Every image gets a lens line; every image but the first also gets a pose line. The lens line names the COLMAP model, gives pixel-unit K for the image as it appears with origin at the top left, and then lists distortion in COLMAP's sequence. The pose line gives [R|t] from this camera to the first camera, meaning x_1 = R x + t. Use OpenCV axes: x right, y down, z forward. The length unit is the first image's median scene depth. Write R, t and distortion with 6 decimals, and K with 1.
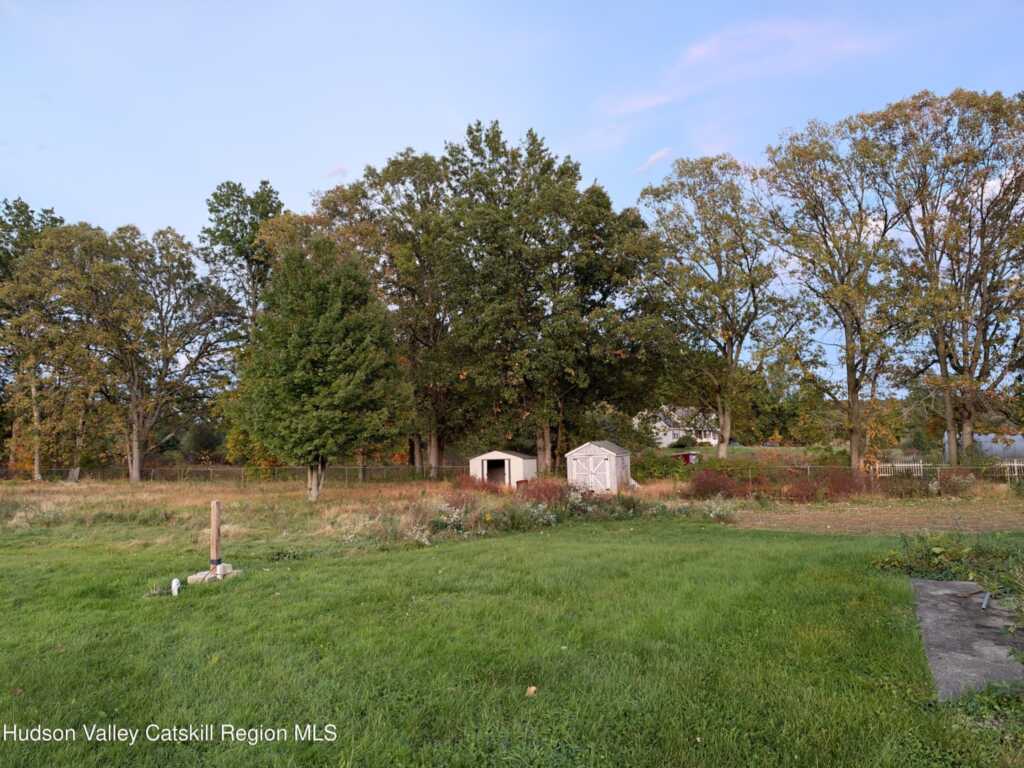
lens RADIAL K [[730.6, 0, 512.0], [0, 730.6, 384.0], [0, 0, 1]] dist [-0.007755, -0.003855]
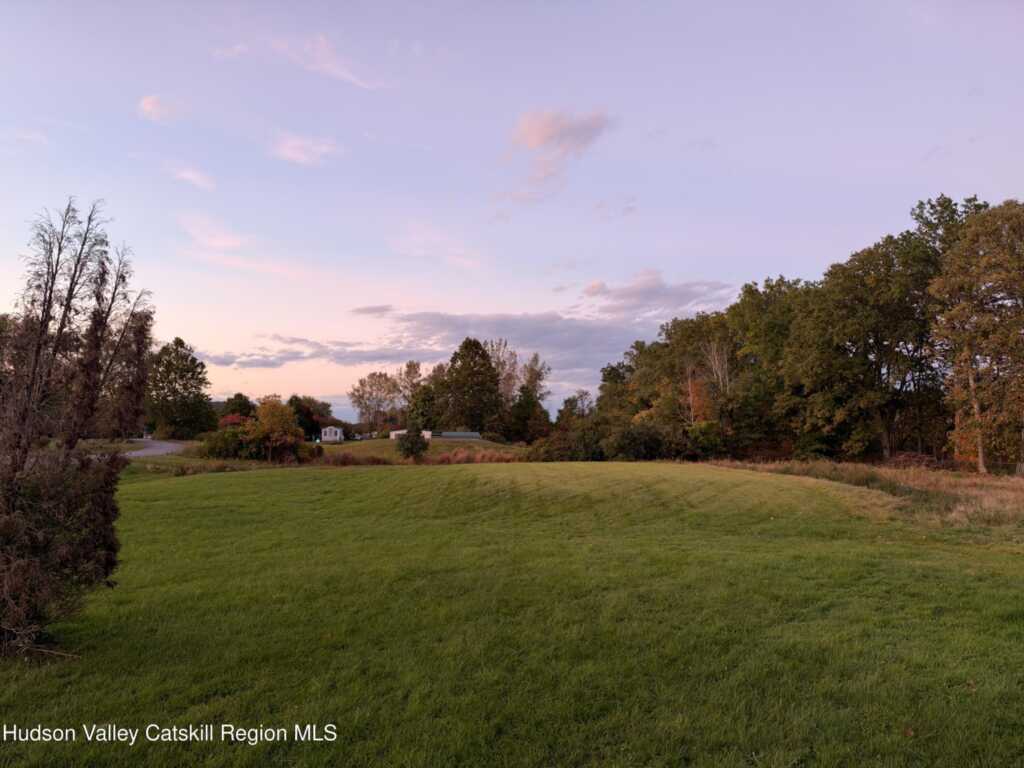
lens RADIAL K [[730.6, 0, 512.0], [0, 730.6, 384.0], [0, 0, 1]] dist [-0.007755, -0.003855]
pose [[0.405846, -0.053958, -0.912347, -0.008454], [0.063832, 0.997491, -0.030598, 0.001662], [0.911710, -0.045819, 0.408272, 0.028077]]
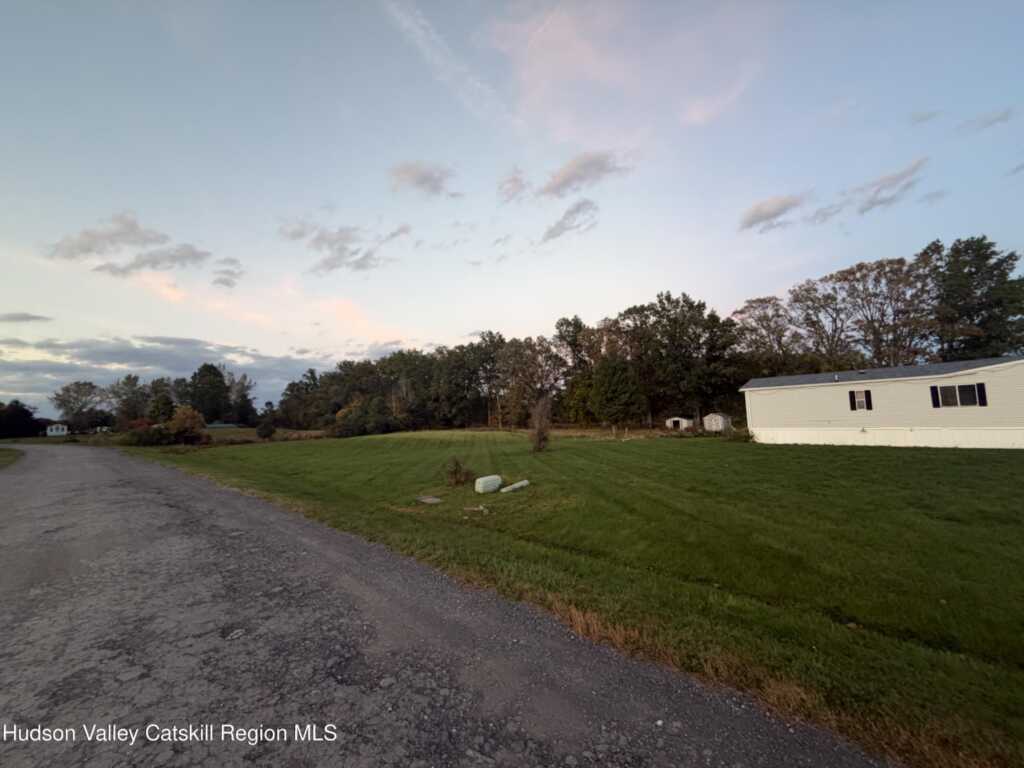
lens RADIAL K [[408.2, 0, 511.6], [0, 408.2, 377.6], [0, 0, 1]] dist [-0.000379, -0.000146]
pose [[0.917172, -0.055788, -0.394567, 0.019883], [0.055036, 0.998397, -0.013232, -0.057184], [0.394673, -0.009579, 0.918772, -0.530922]]
